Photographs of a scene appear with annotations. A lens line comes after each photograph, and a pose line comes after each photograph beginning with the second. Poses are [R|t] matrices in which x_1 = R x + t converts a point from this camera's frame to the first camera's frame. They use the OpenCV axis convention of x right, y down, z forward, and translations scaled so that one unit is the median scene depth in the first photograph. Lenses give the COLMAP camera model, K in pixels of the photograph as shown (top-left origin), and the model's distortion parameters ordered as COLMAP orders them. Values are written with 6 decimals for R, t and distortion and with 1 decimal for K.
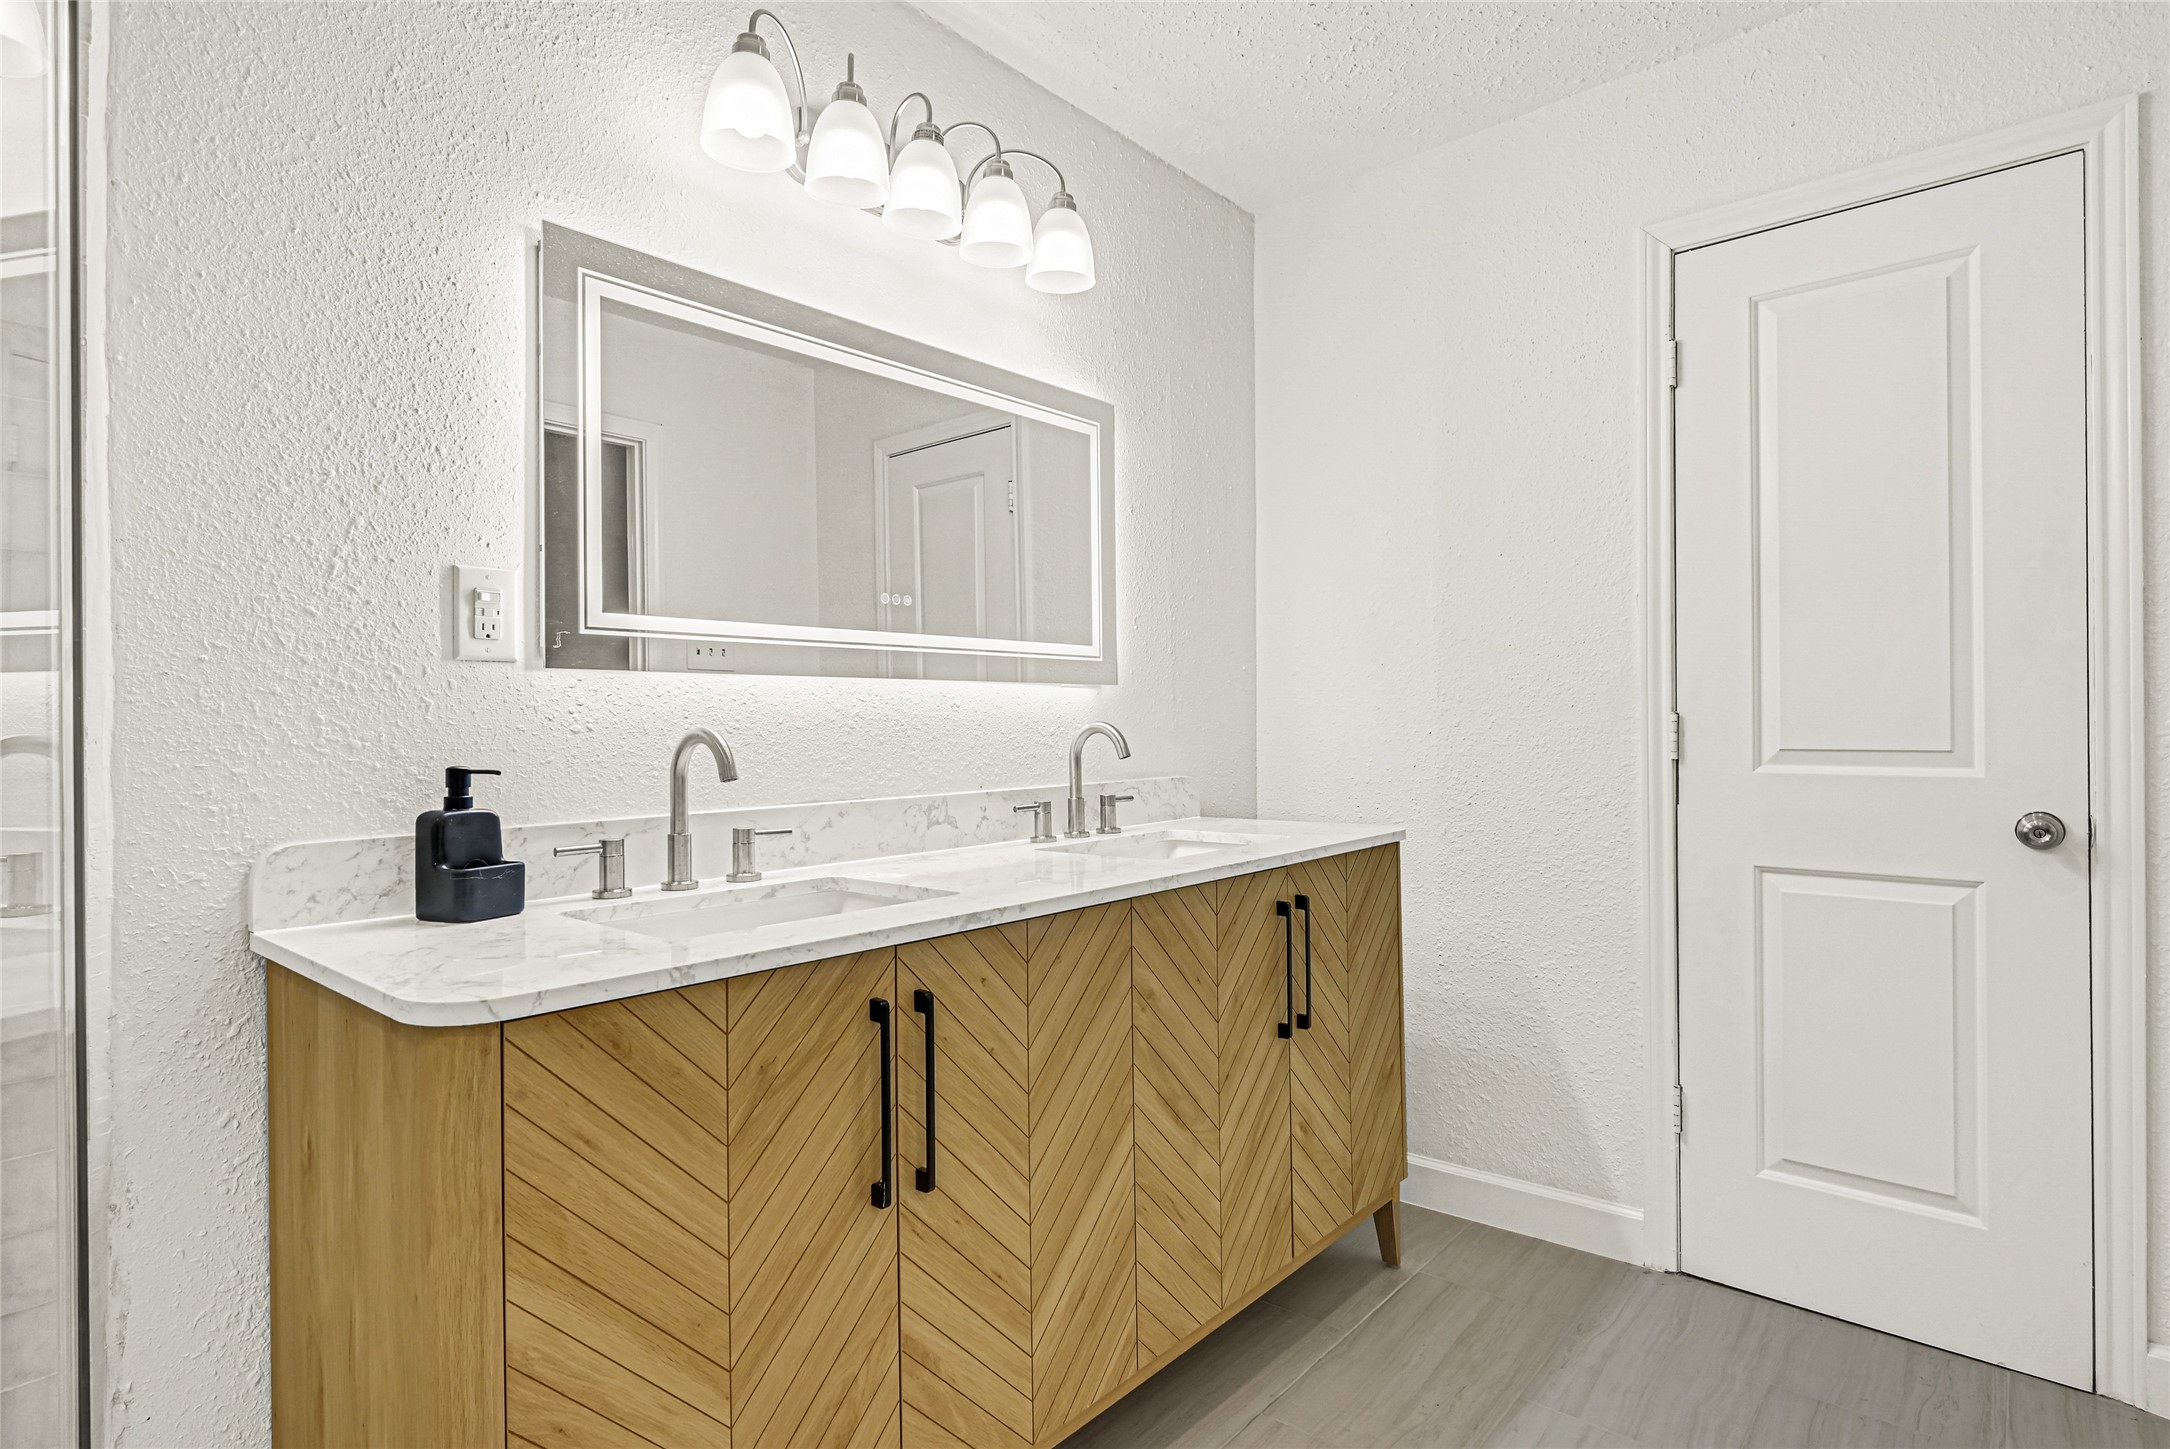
lens RADIAL K [[1078.2, 0, 1085.0], [0, 1078.2, 724.5], [0, 0, 1]] dist [-0.003163, -0.000417]
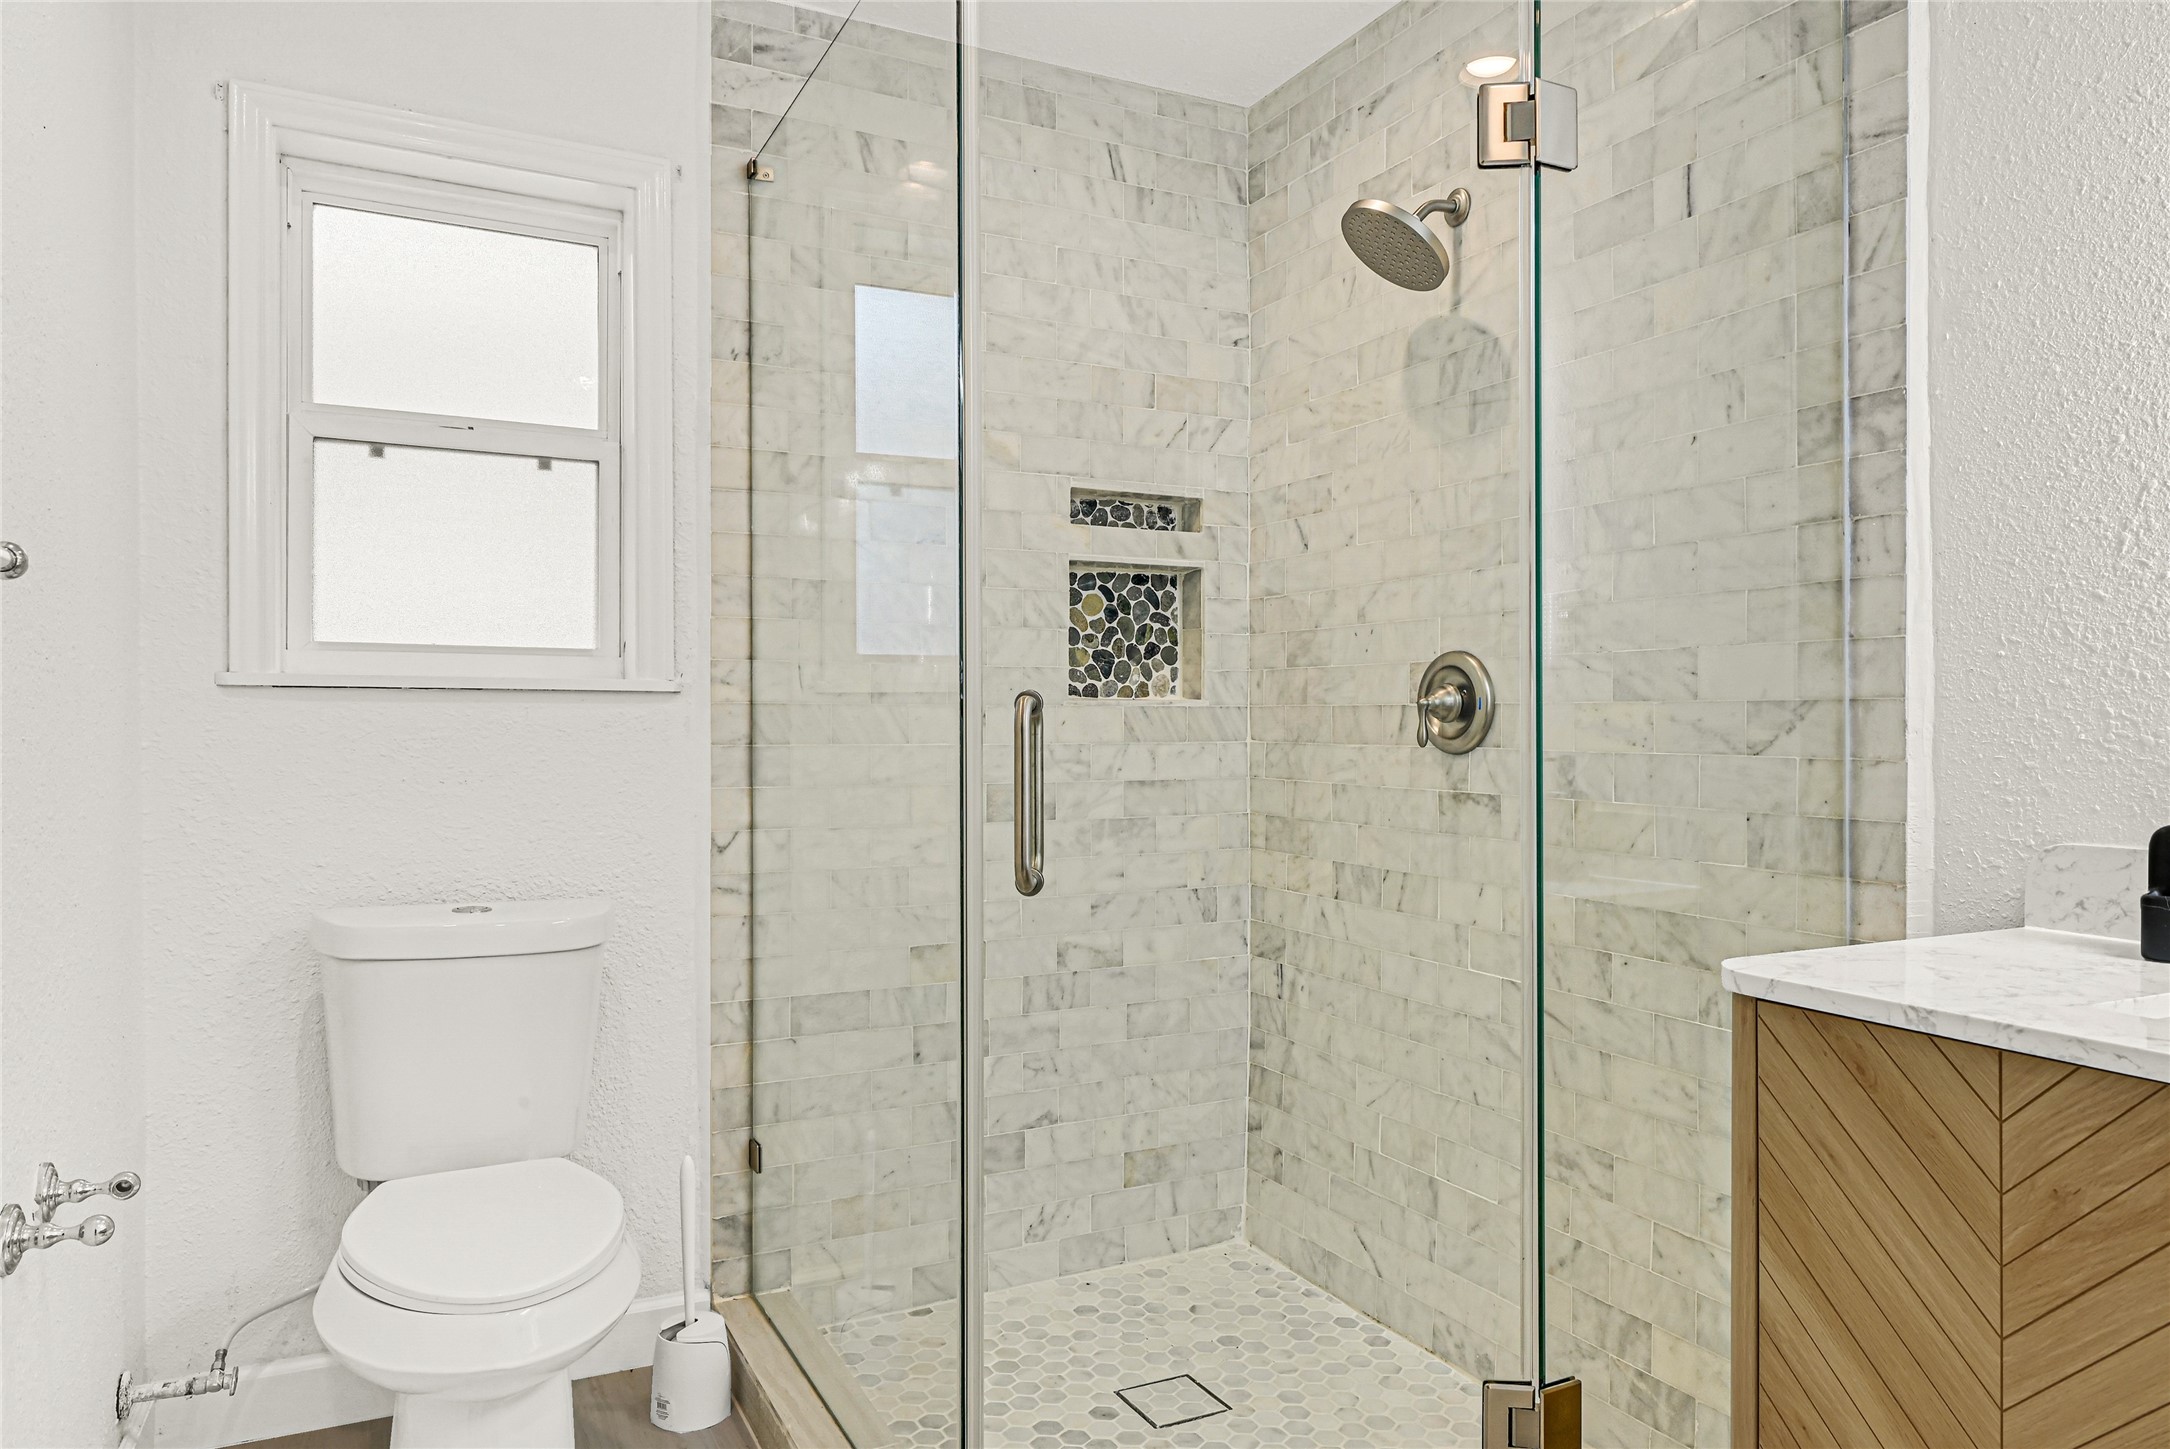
lens RADIAL K [[1342.1, 0, 1085.0], [0, 1342.1, 724.5], [0, 0, 1]] dist [-0.001417, -0.000840]
pose [[-0.355461, 0.012718, -0.934605, 0.643132], [0.002528, 0.999917, 0.012646, -0.010896], [0.934688, 0.002133, -0.355463, 0.578285]]
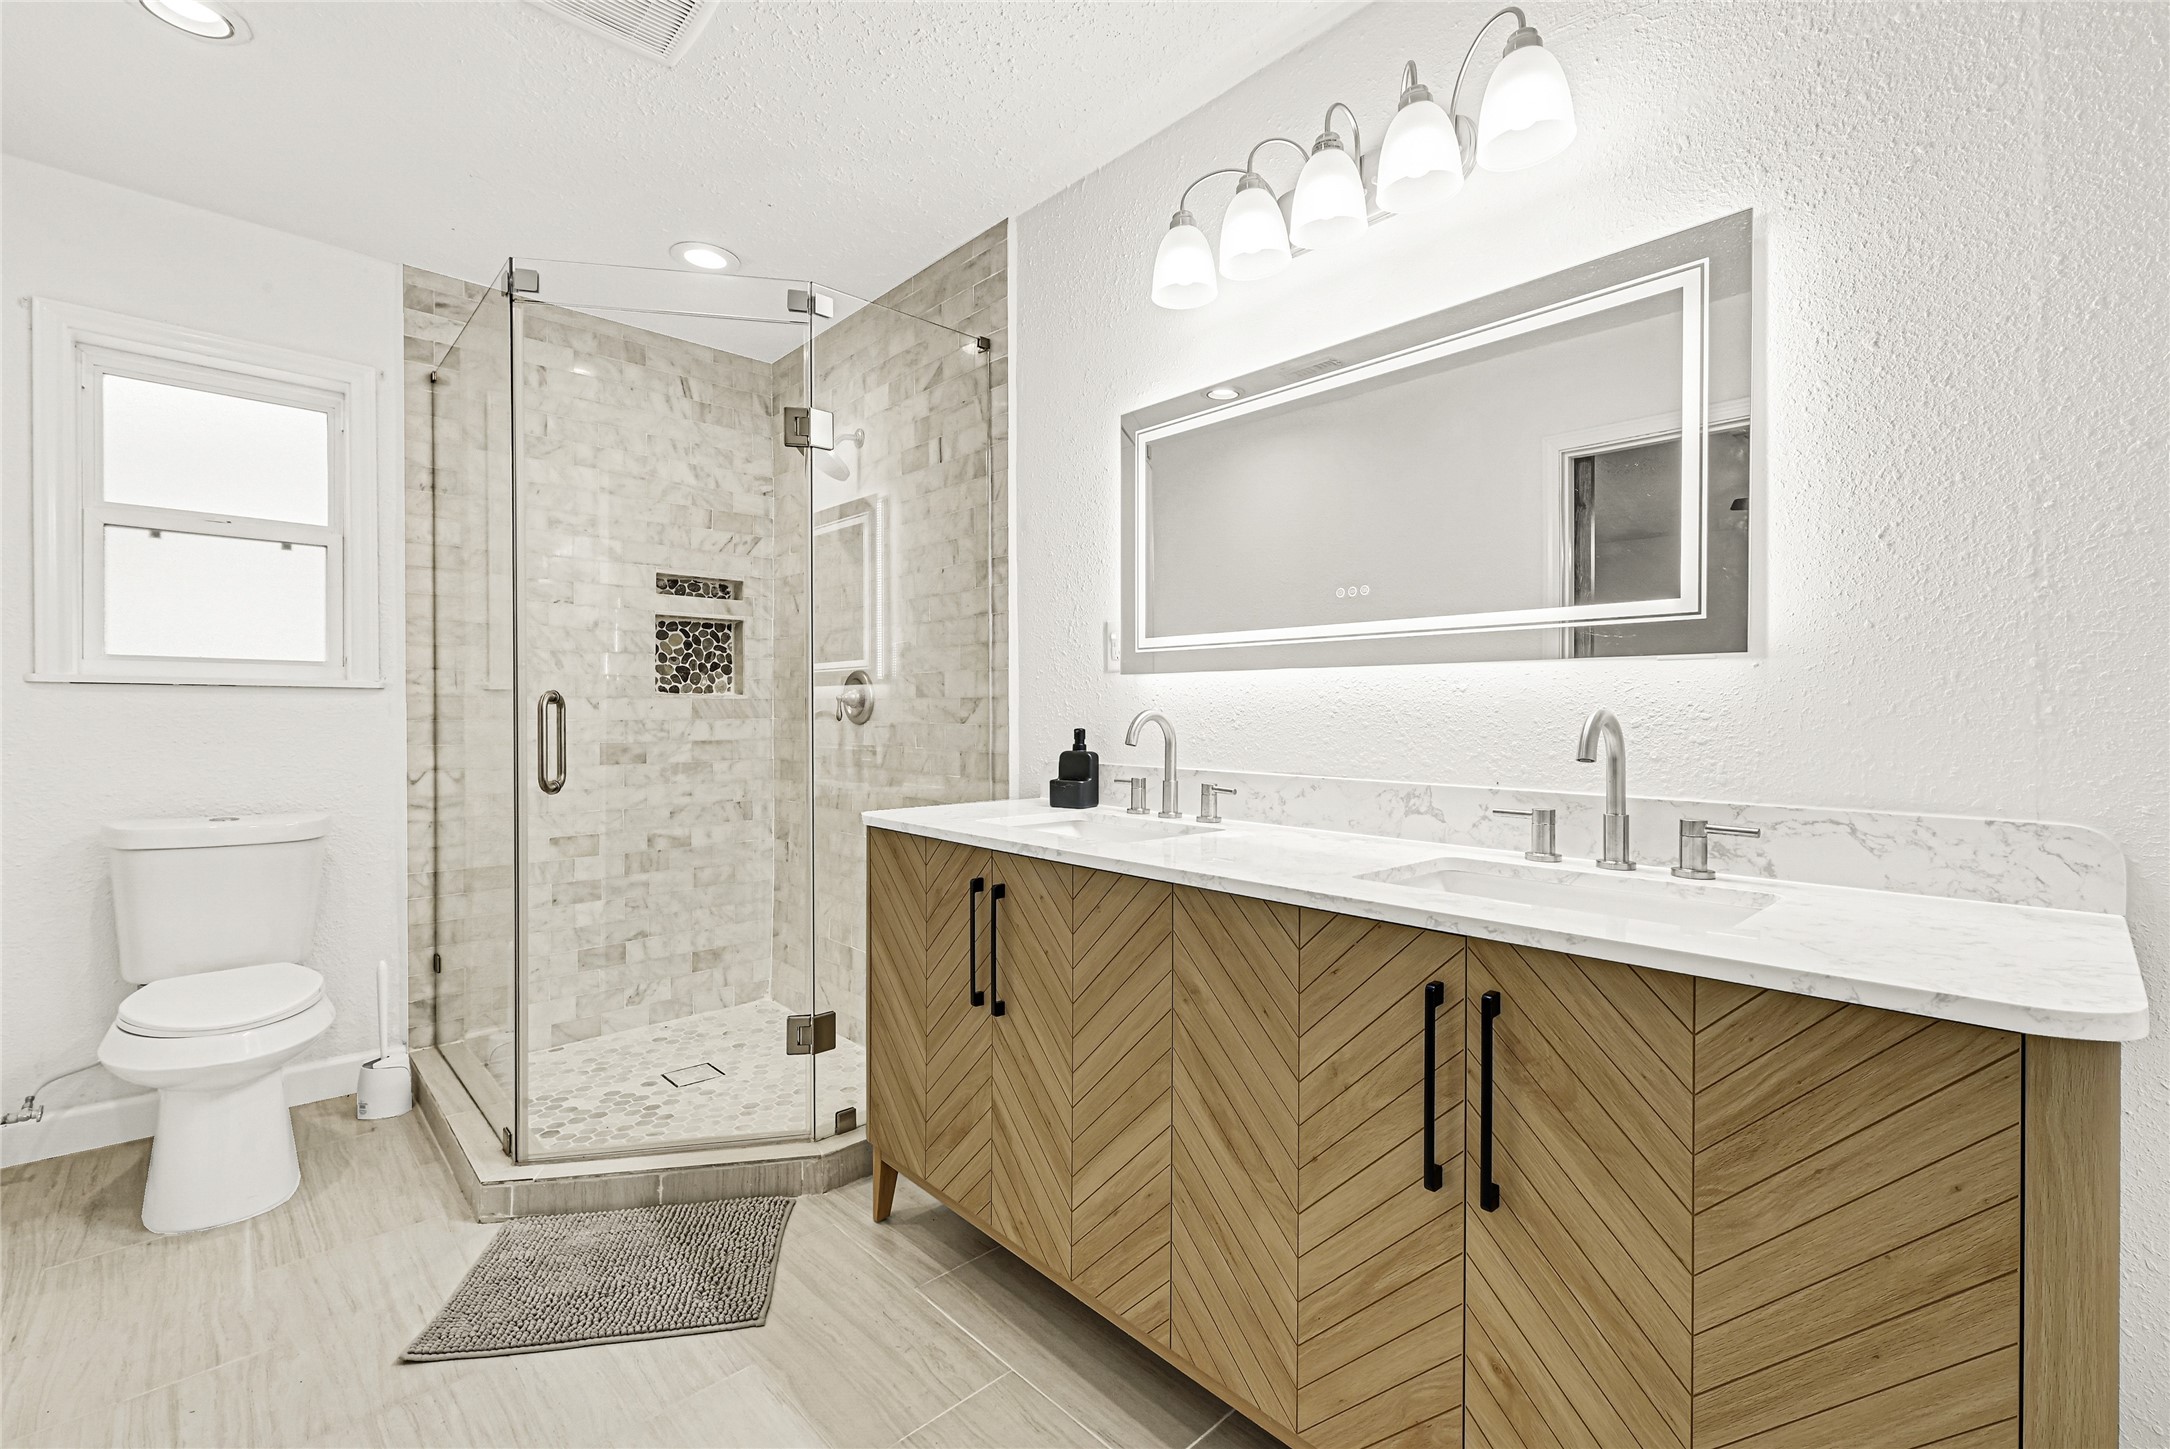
lens RADIAL K [[893.6, 0, 1071.3], [0, 893.6, 718.0], [0, 0, 1]] dist [-0.001317, -0.000023]
pose [[-0.080958, 0.019833, -0.996520, 1.011773], [-0.003398, 0.999791, 0.020175, -0.012133], [0.996712, 0.005019, -0.080874, 1.114445]]
